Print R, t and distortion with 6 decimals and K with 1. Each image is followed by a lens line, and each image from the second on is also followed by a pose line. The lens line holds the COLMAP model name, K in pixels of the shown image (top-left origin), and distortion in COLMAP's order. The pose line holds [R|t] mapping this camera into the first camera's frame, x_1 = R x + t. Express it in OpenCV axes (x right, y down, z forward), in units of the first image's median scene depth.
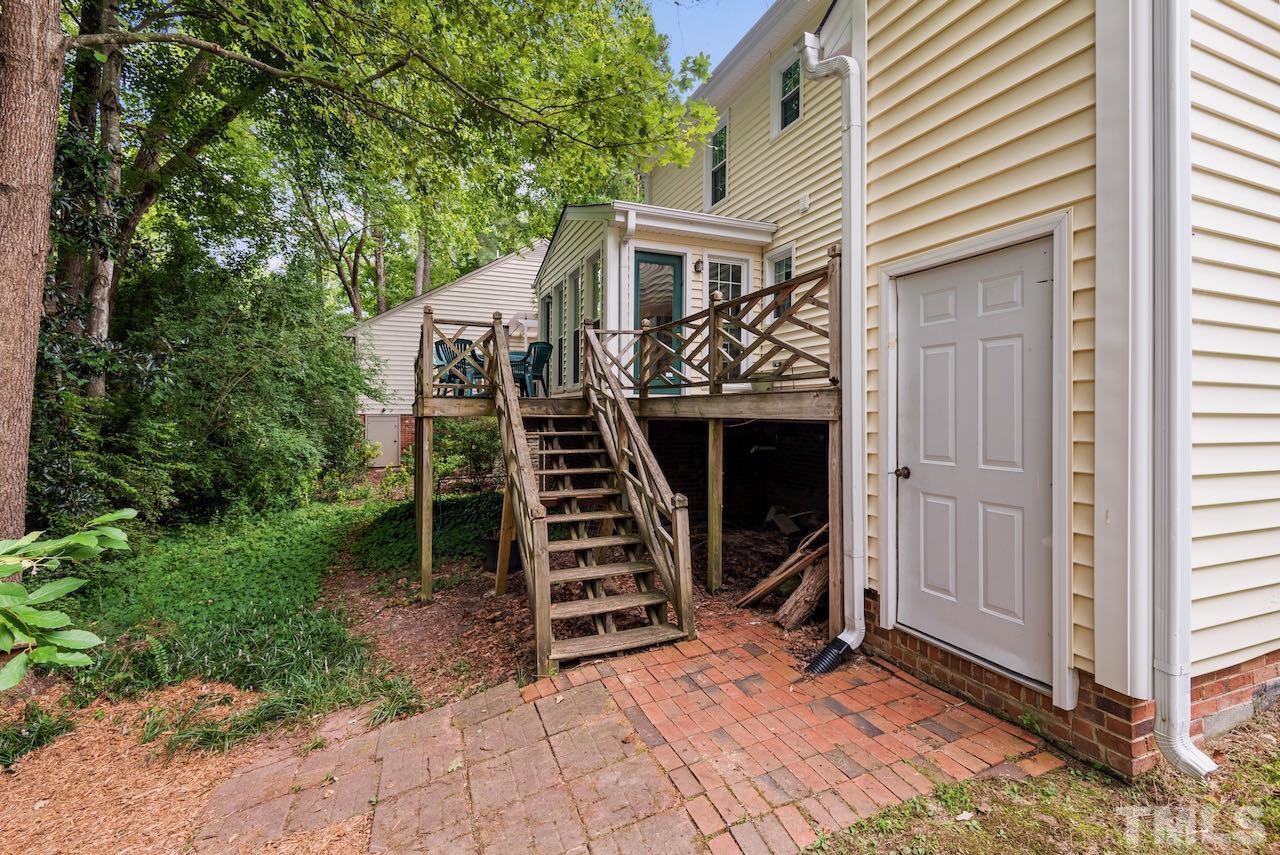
lens RADIAL K [[578.7, 0, 639.2], [0, 578.7, 416.5], [0, 0, 1]] dist [0.028936, -0.017632]
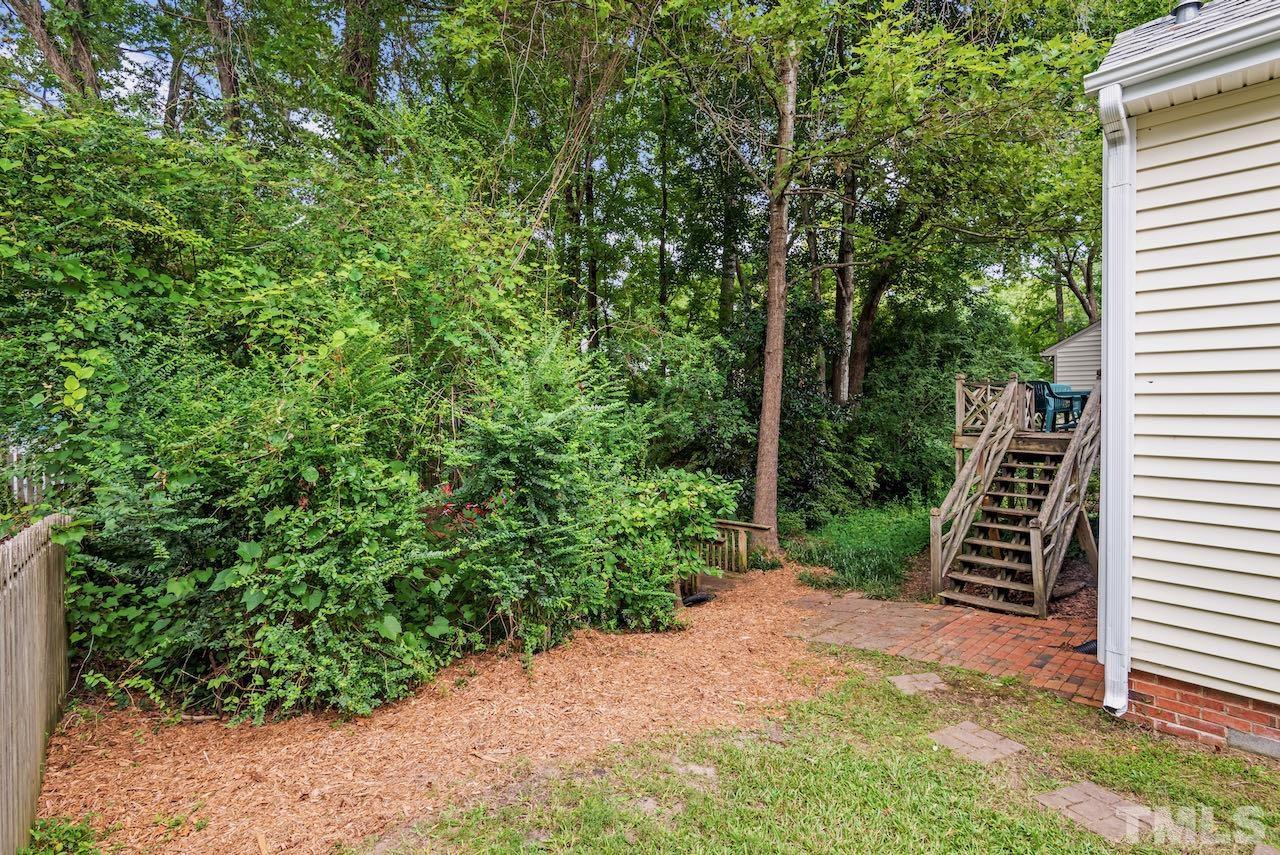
lens RADIAL K [[581.7, 0, 634.9], [0, 581.7, 410.9], [0, 0, 1]] dist [0.028000, -0.028460]
pose [[0.365533, 0.003101, -0.930793, 0.742809], [-0.009742, 0.999952, -0.000495, -0.087816], [0.930747, 0.009249, 0.365546, -0.336286]]
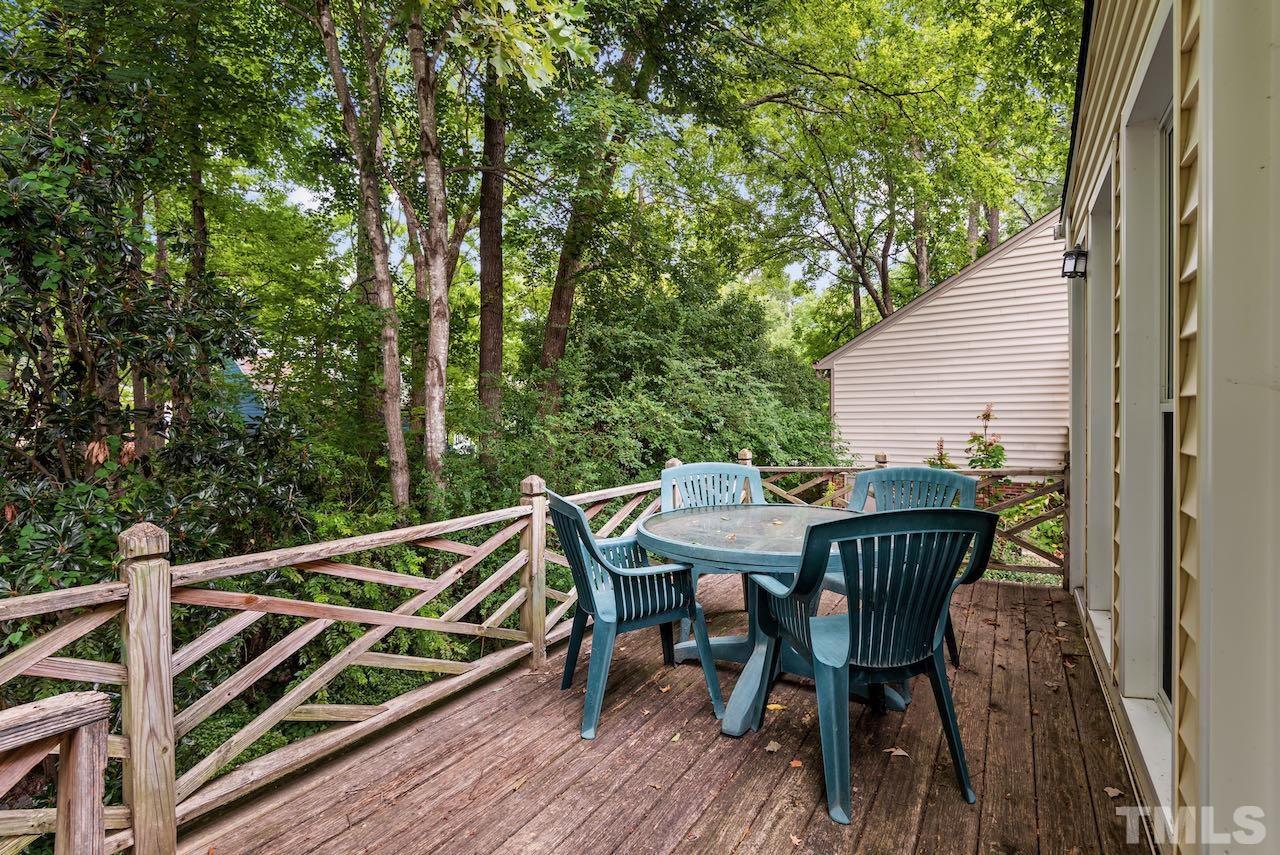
lens RADIAL K [[578.7, 0, 639.2], [0, 578.7, 416.5], [0, 0, 1]] dist [0.028936, -0.017632]
pose [[0.574678, -0.006937, -0.818351, -0.088363], [0.004982, 0.999975, -0.004978, -0.237696], [0.818365, -0.001216, 0.574698, 1.229679]]
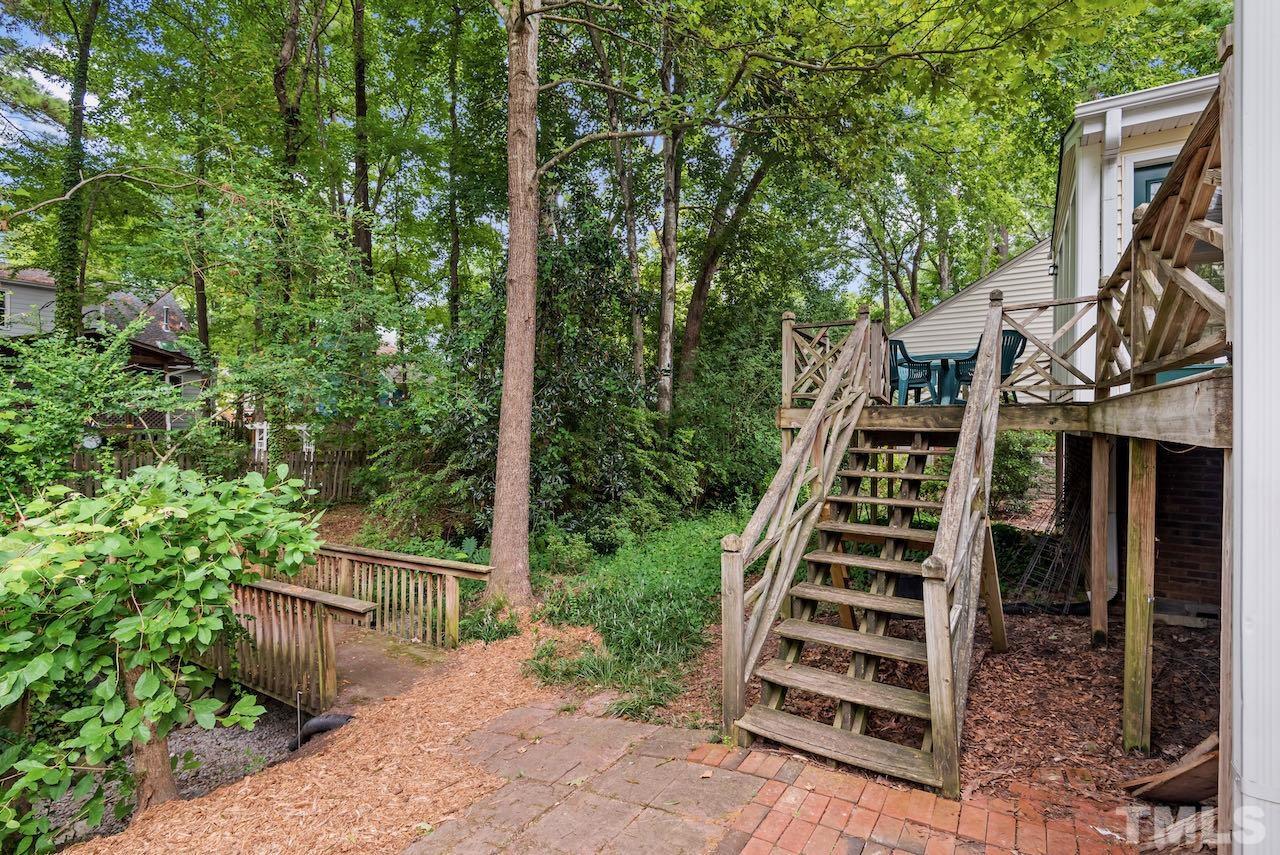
lens RADIAL K [[577.2, 0, 640.0], [0, 577.2, 427.5], [0, 0, 1]] dist [0.037383, -0.029152]
pose [[0.574898, 0.009797, -0.818166, 0.275568], [-0.007683, 0.999949, 0.006575, -0.004824], [0.818189, 0.002506, 0.574944, 0.260518]]
